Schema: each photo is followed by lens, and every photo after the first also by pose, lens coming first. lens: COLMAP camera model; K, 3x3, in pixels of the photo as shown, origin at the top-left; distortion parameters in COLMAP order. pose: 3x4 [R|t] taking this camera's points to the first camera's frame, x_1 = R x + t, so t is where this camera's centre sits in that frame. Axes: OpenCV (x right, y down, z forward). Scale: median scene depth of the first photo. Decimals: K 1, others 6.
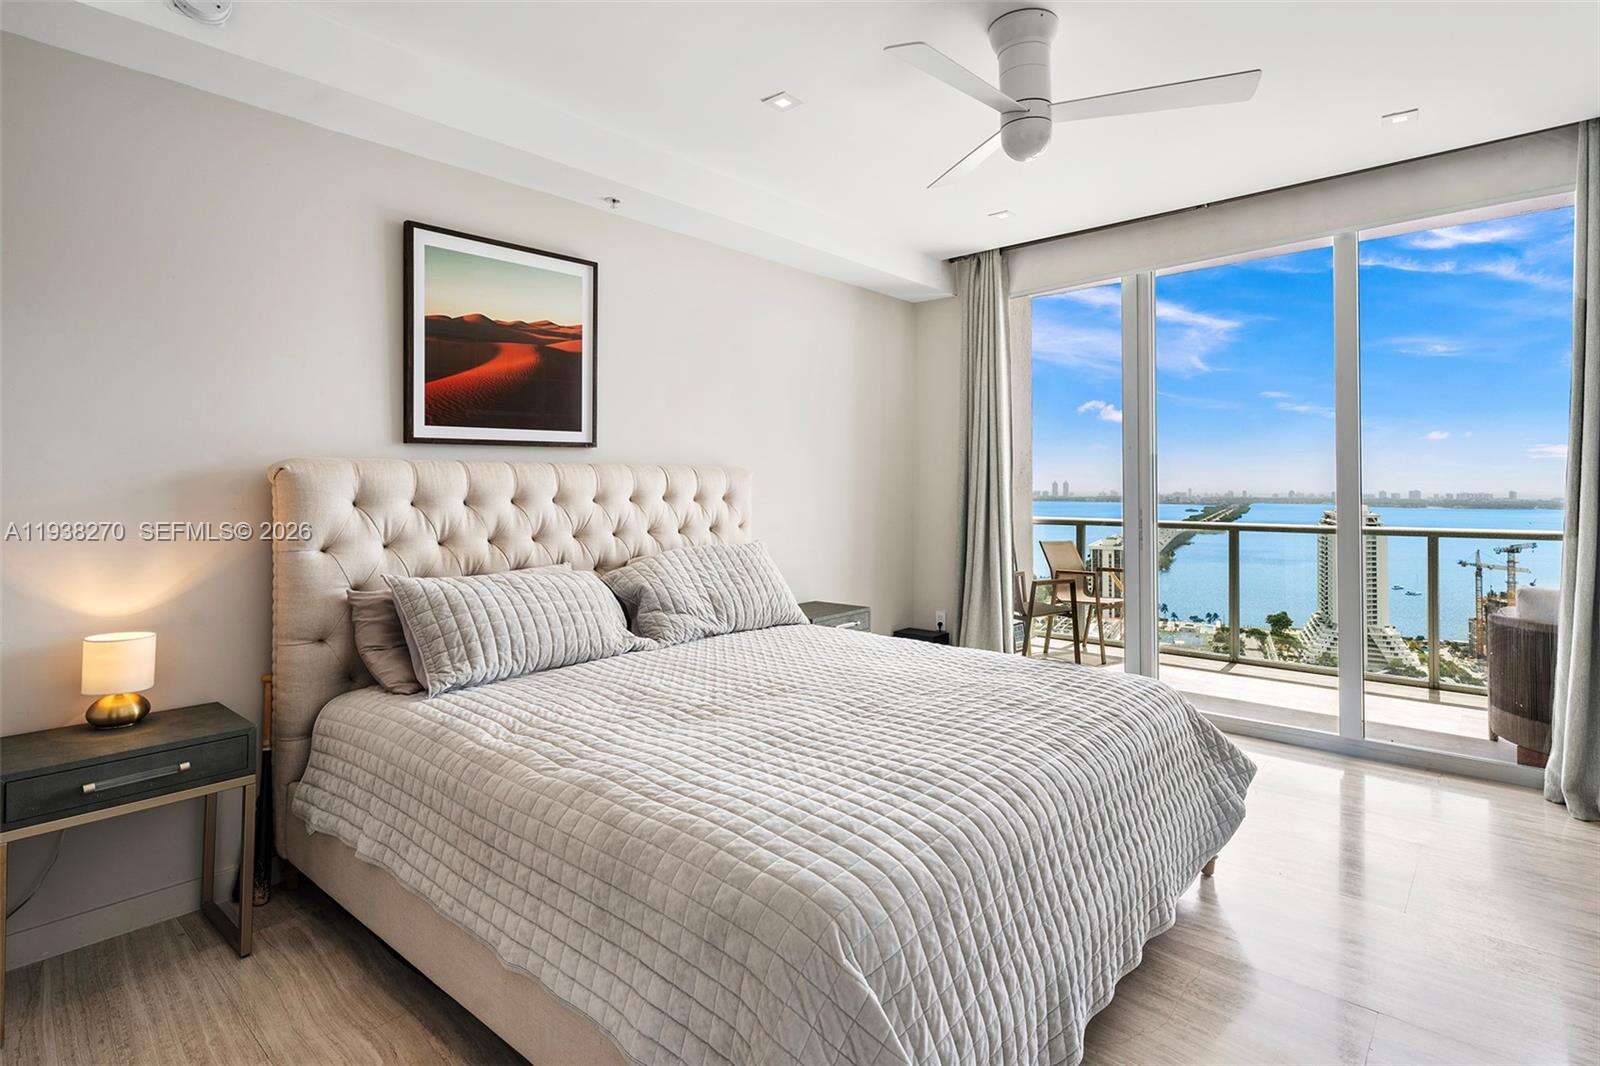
lens RADIAL K [[826.8, 0, 800.0], [0, 826.8, 533.0], [0, 0, 1]] dist [0.004976, 0.001098]
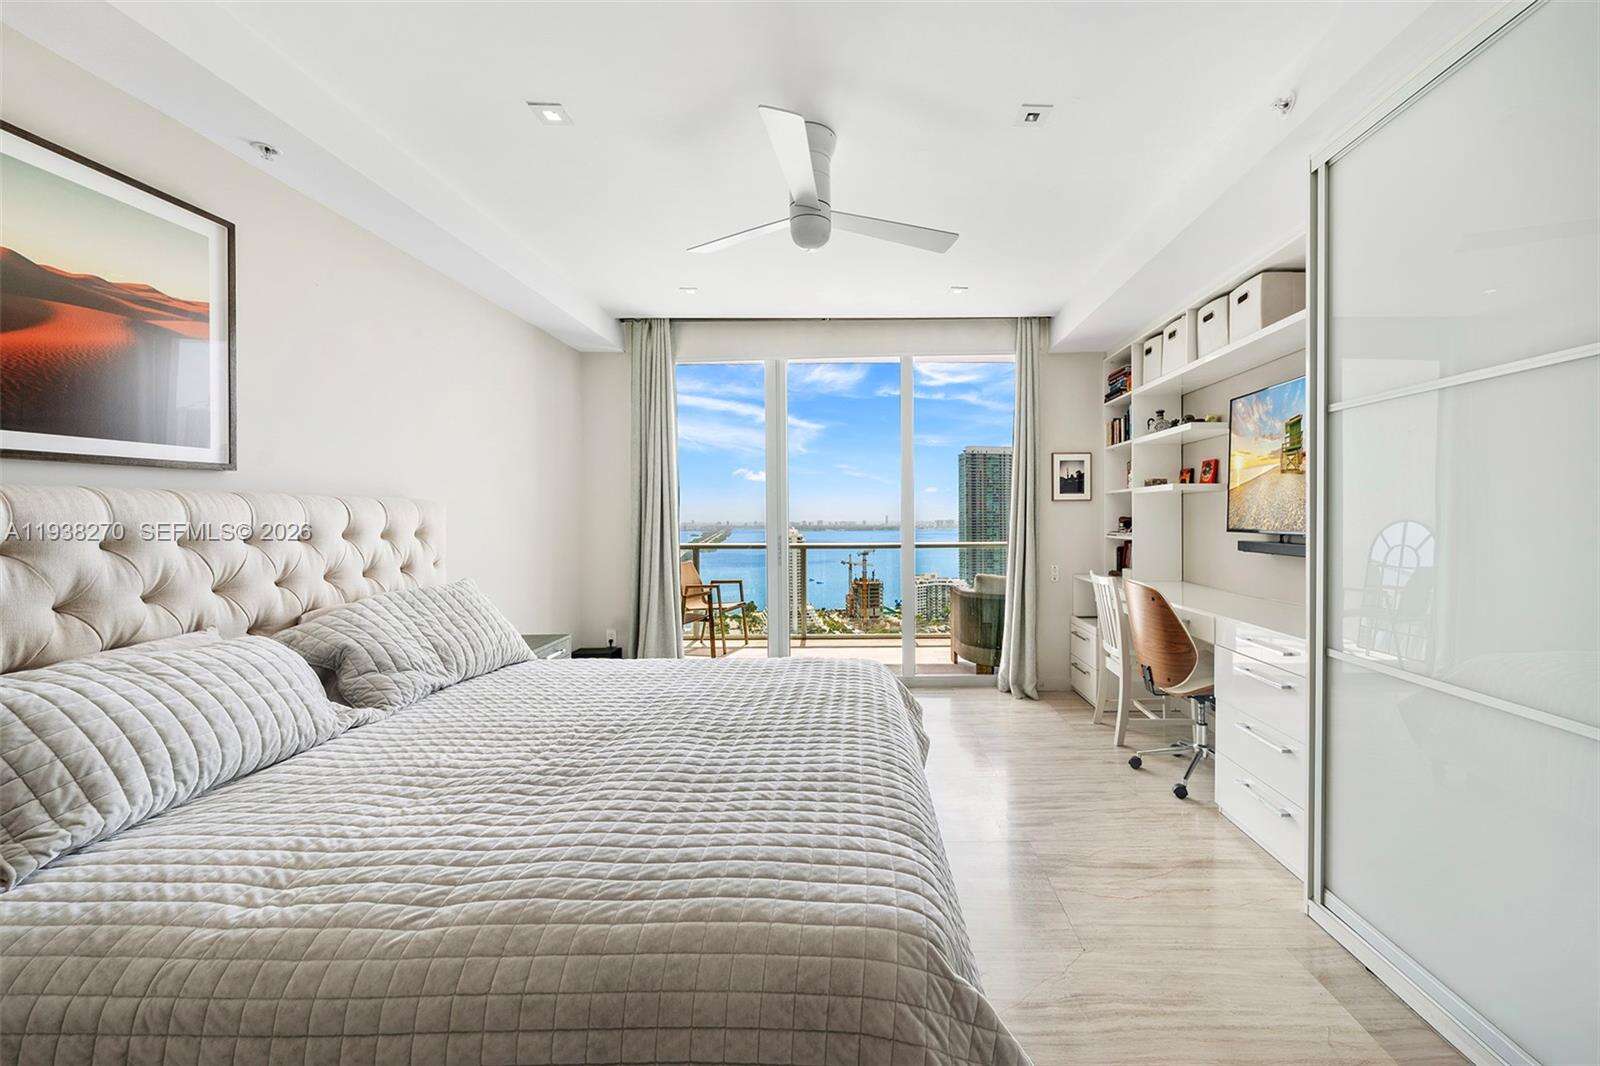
lens RADIAL K [[623.9, 0, 798.9], [0, 623.9, 556.1], [0, 0, 1]] dist [-0.000987, -0.000077]
pose [[0.733730, -0.046172, 0.677870, -0.265086], [0.043567, 0.998832, 0.020876, -0.015644], [-0.678043, 0.014215, 0.734885, 0.241828]]
